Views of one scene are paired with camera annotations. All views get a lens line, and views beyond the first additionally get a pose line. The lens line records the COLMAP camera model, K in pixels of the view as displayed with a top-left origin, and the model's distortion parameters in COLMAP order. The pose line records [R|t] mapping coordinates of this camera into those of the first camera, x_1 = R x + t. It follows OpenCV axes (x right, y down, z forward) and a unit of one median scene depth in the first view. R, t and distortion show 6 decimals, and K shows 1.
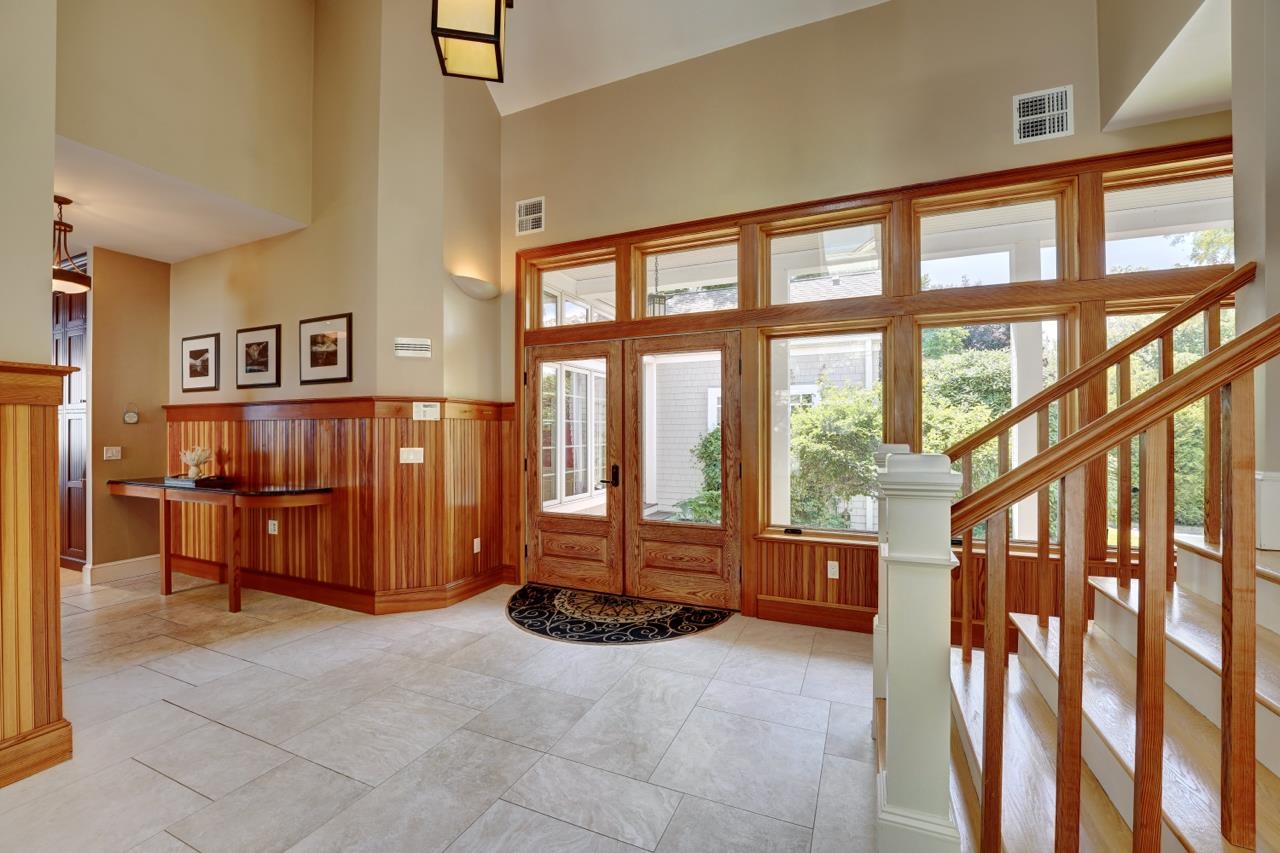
lens RADIAL K [[524.5, 0, 636.7], [0, 524.5, 430.9], [0, 0, 1]] dist [-0.015578, -0.000280]
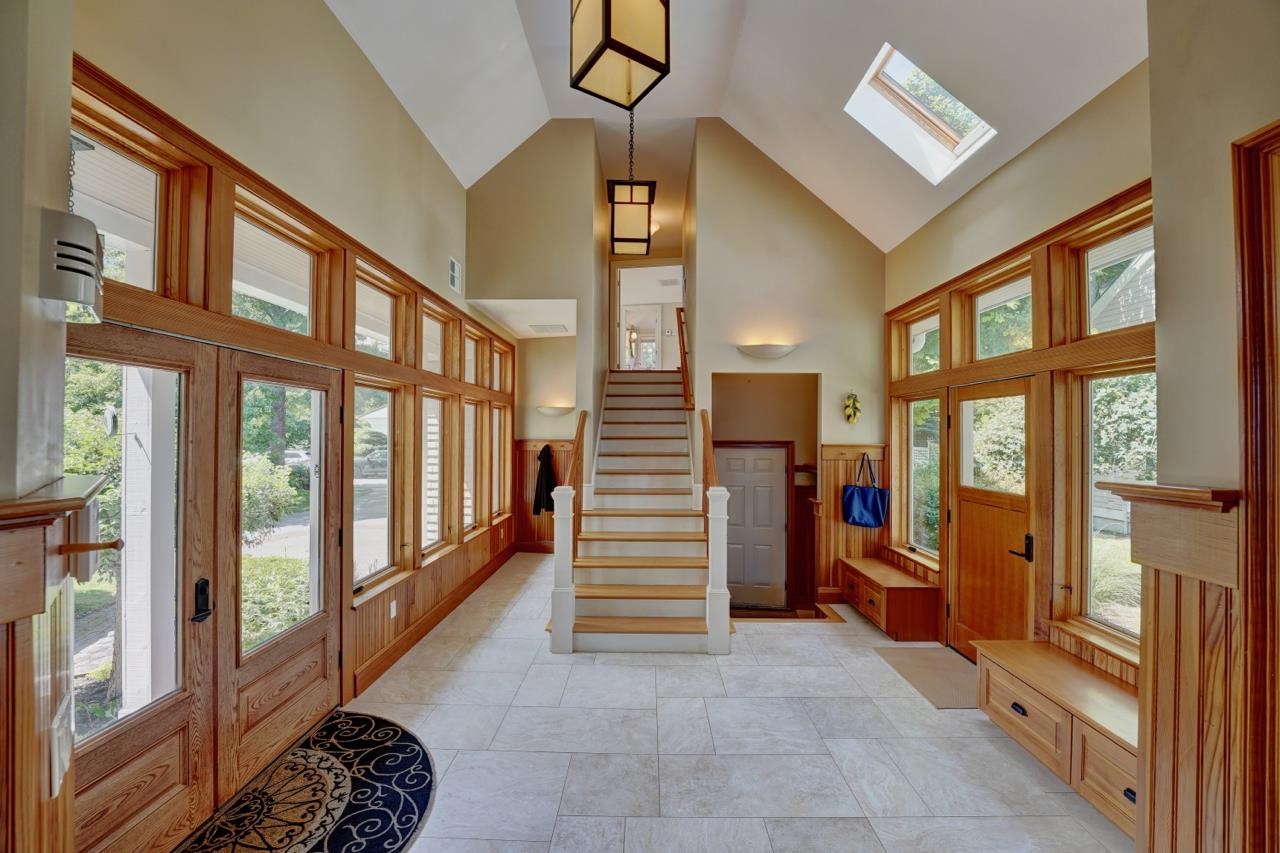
lens RADIAL K [[524.5, 0, 636.7], [0, 524.5, 430.9], [0, 0, 1]] dist [-0.015578, -0.000280]
pose [[-0.383403, 0.004045, 0.923572, -0.784919], [-0.007537, 0.999943, -0.007509, -0.095255], [-0.923551, -0.009840, -0.383350, 0.910216]]
